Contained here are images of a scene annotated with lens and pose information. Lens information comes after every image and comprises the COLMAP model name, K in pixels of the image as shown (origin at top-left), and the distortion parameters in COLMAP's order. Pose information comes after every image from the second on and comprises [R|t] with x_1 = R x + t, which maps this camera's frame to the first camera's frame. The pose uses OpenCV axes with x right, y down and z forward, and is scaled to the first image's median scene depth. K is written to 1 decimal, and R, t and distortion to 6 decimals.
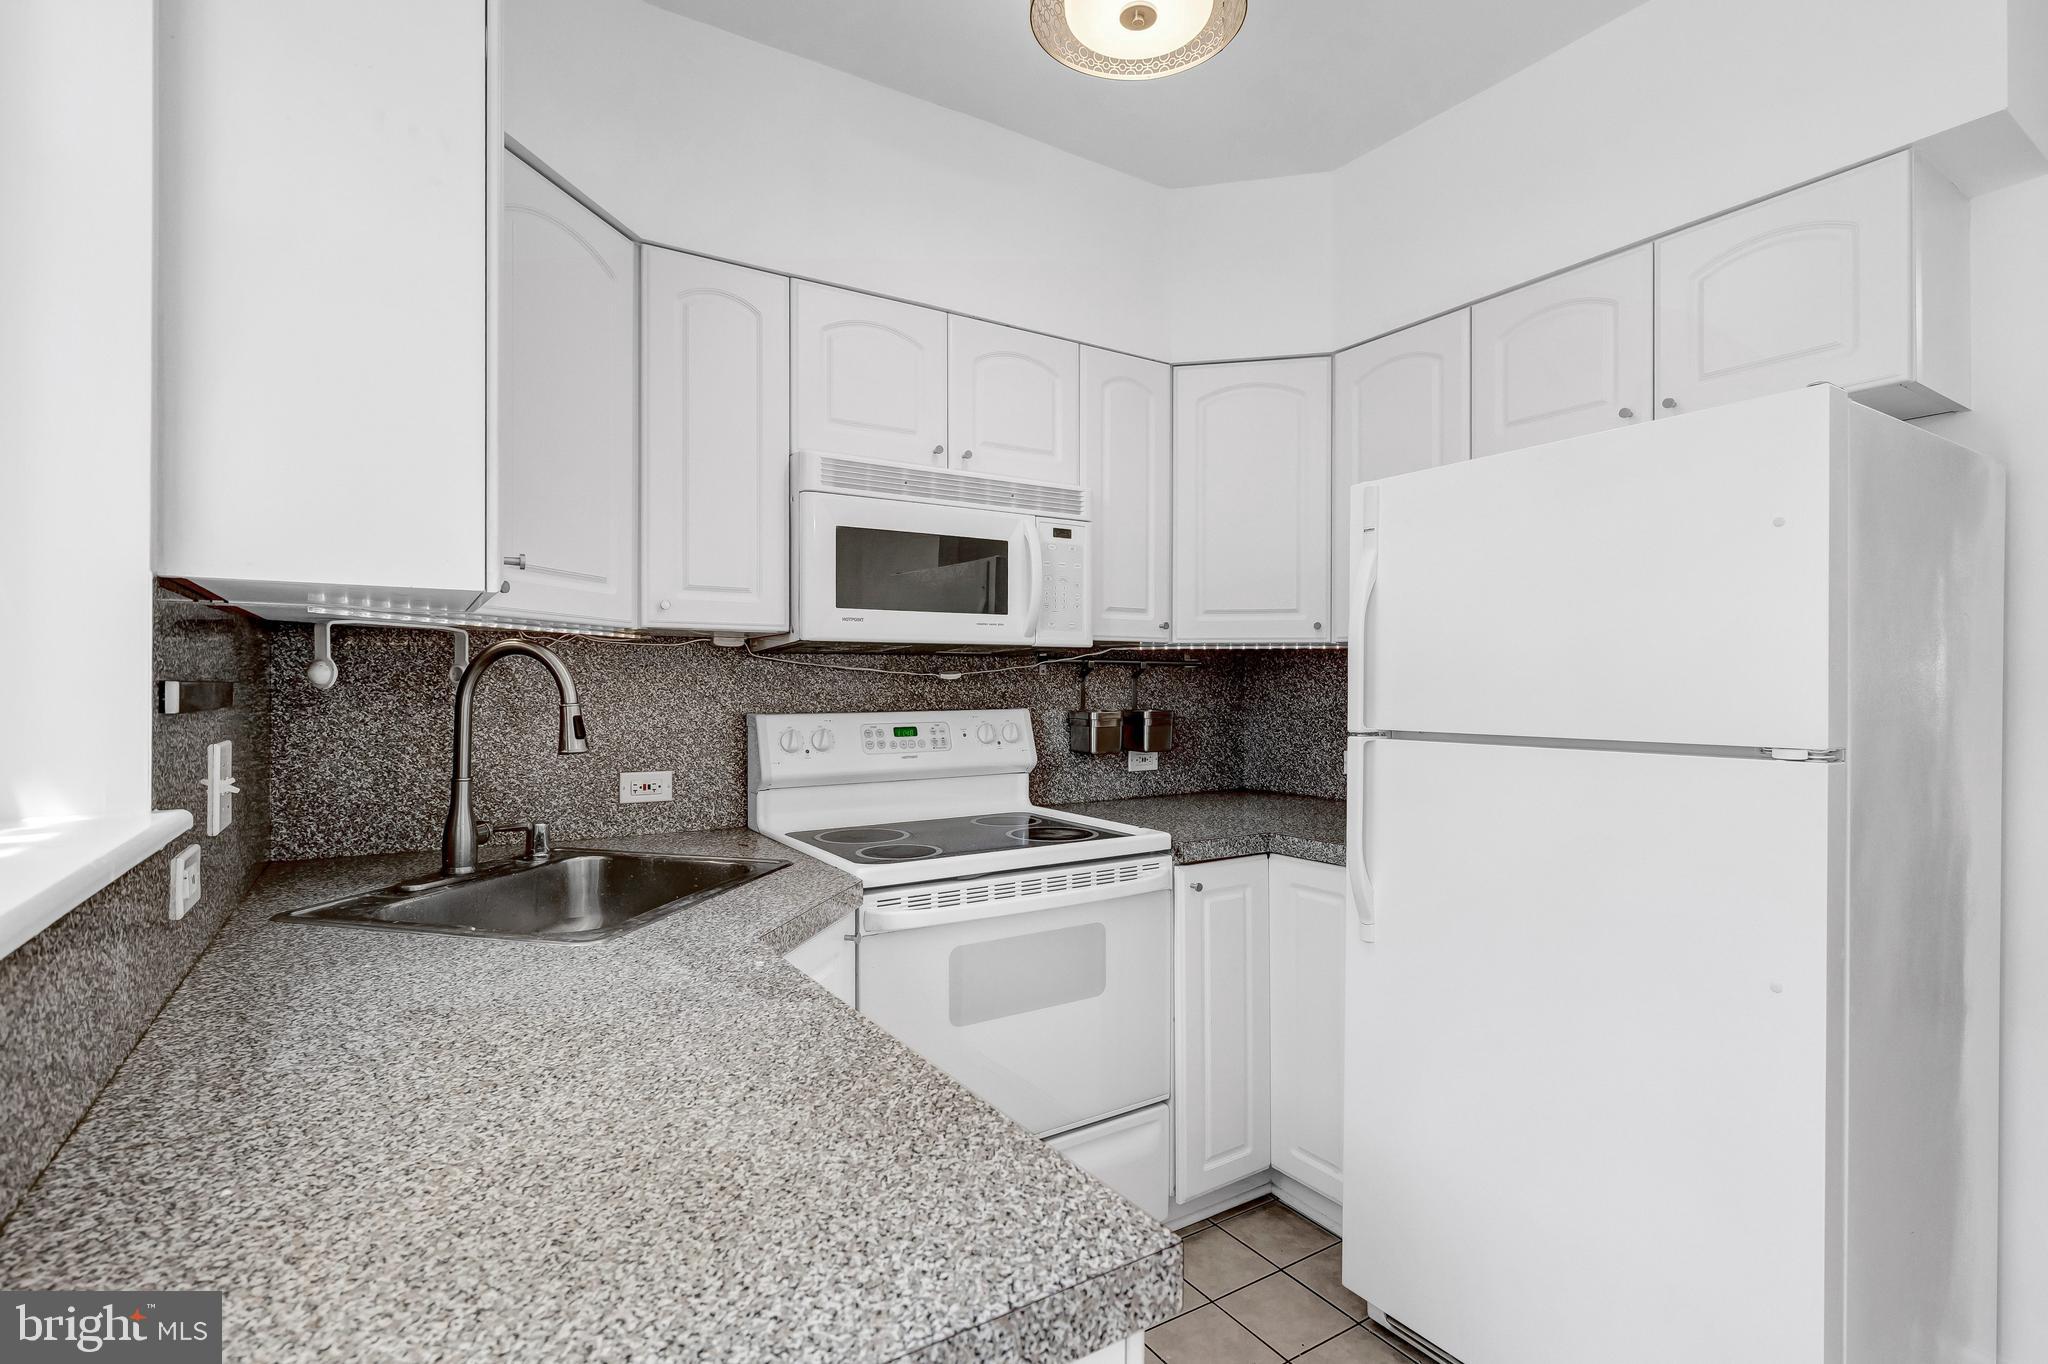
lens RADIAL K [[957.7, 0, 1022.8], [0, 957.7, 681.3], [0, 0, 1]] dist [-0.008636, 0.000929]
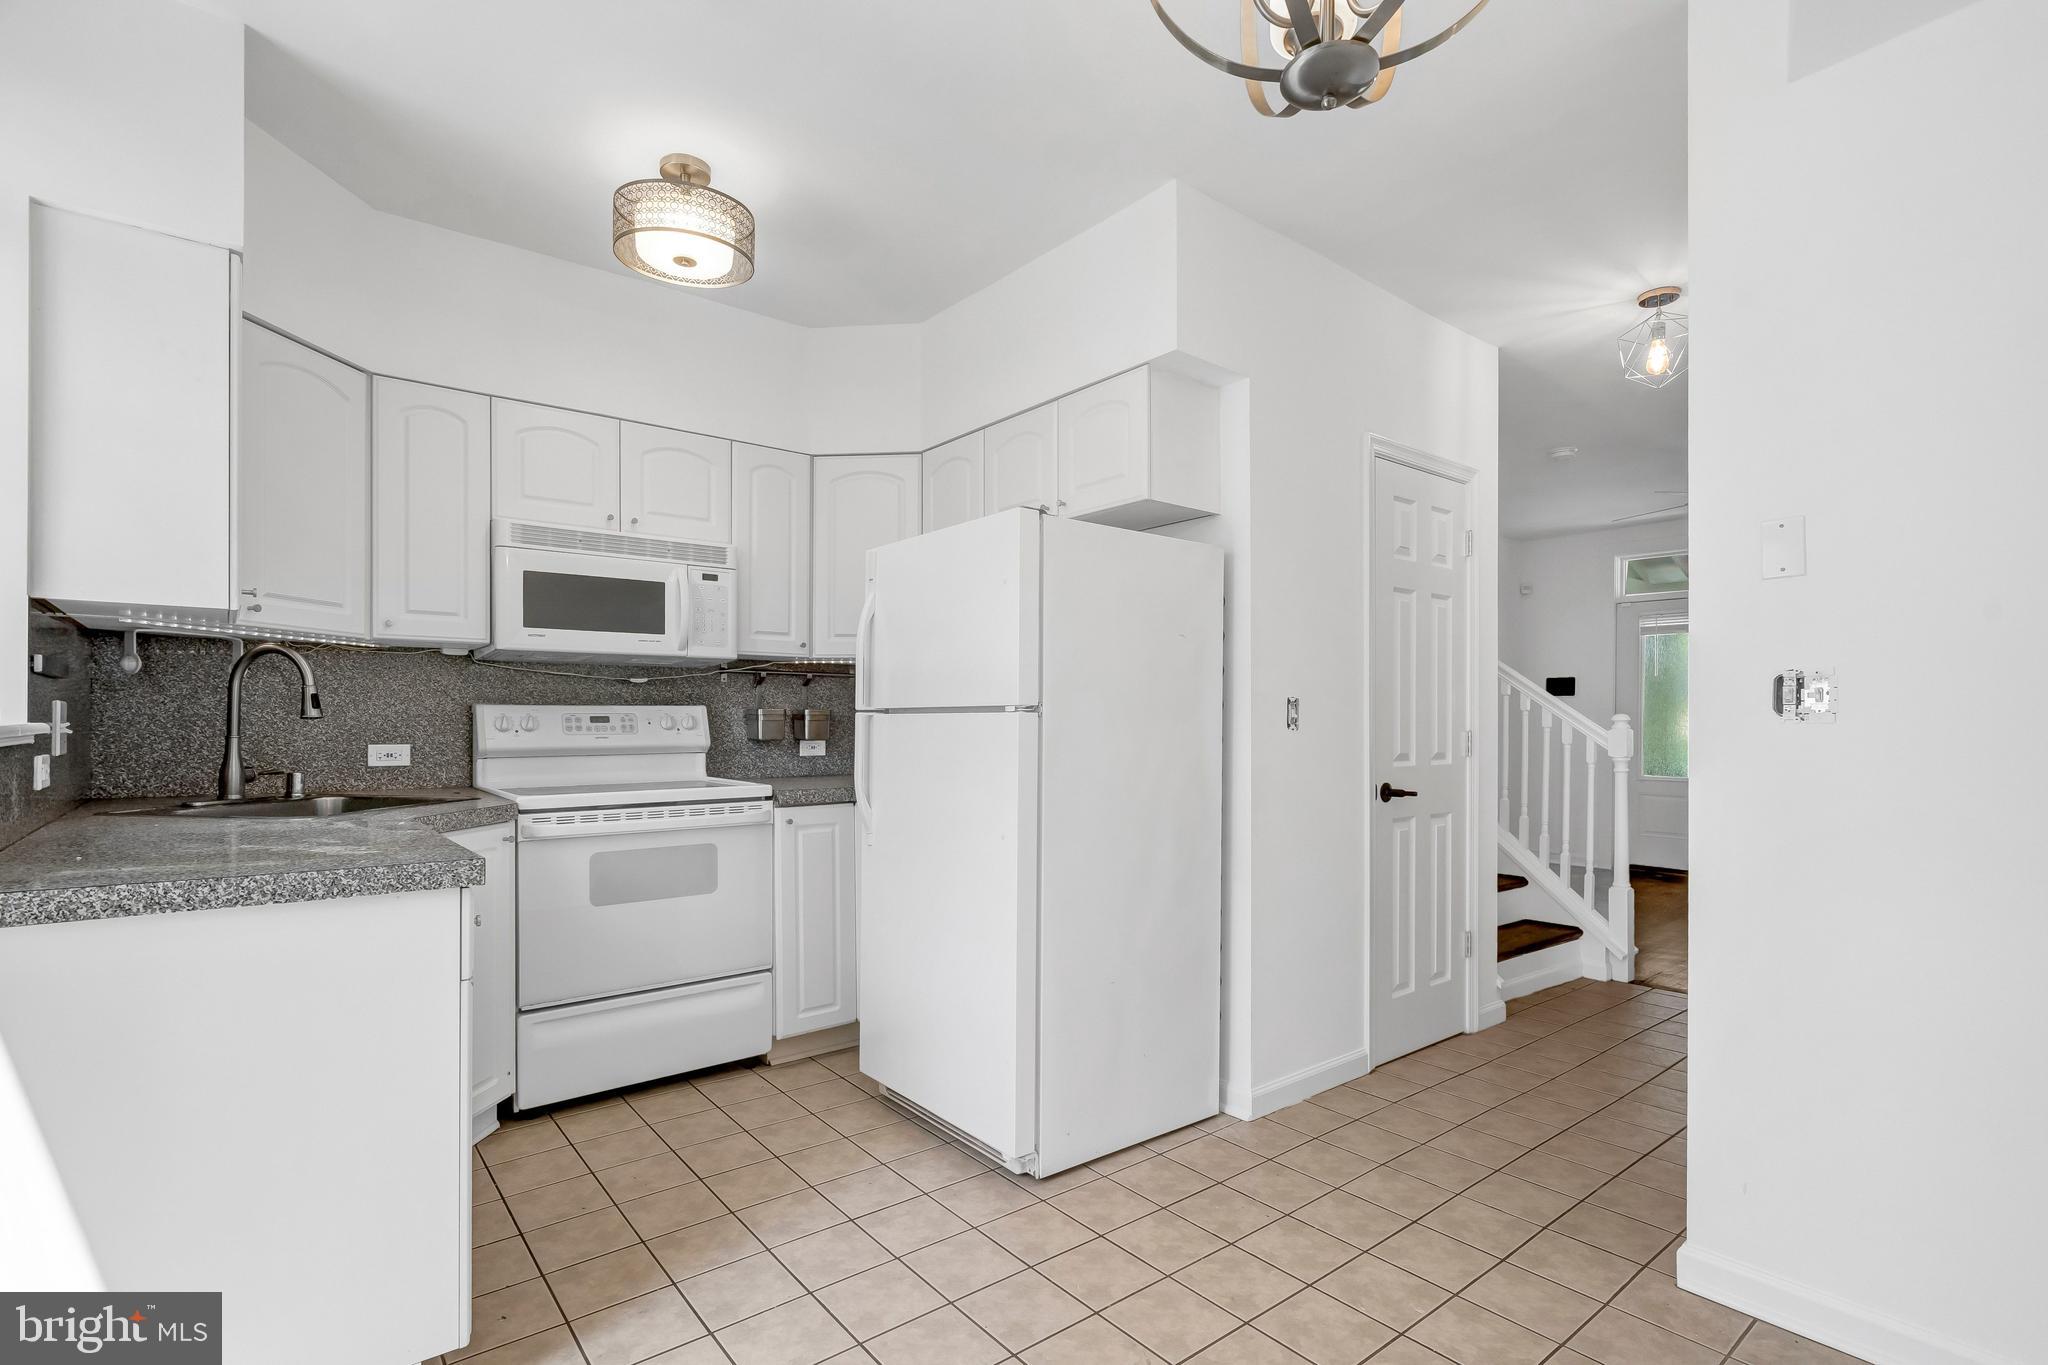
lens RADIAL K [[957.7, 0, 1032.2], [0, 957.7, 719.0], [0, 0, 1]] dist [-0.008636, 0.000929]
pose [[0.992918, 0.001060, 0.118801, 0.410538], [-0.001207, 0.999999, 0.001160, 0.061556], [-0.118800, -0.001295, 0.992917, -0.540959]]
